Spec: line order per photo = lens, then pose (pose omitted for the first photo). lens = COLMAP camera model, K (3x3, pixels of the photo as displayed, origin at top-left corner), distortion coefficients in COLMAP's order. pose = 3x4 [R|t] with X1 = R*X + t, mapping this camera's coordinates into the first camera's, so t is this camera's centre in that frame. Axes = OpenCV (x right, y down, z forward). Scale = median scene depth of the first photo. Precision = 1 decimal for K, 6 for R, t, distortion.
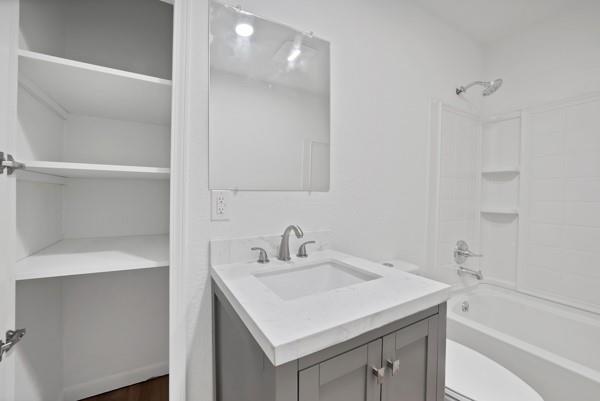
lens RADIAL K [[220.5, 0, 296.3], [0, 220.5, 196.7], [0, 0, 1]] dist [-0.001836, 0.000038]
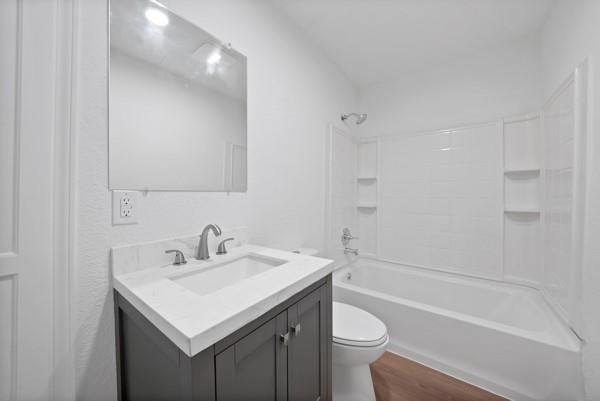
lens RADIAL K [[213.3, 0, 308.6], [0, 213.3, 196.3], [0, 0, 1]] dist [-0.010351, 0.000132]
pose [[0.928488, -0.008425, 0.371266, 0.041347], [0.009357, 0.999956, -0.000707, 0.000966], [-0.371243, 0.004131, 0.928526, -0.110877]]
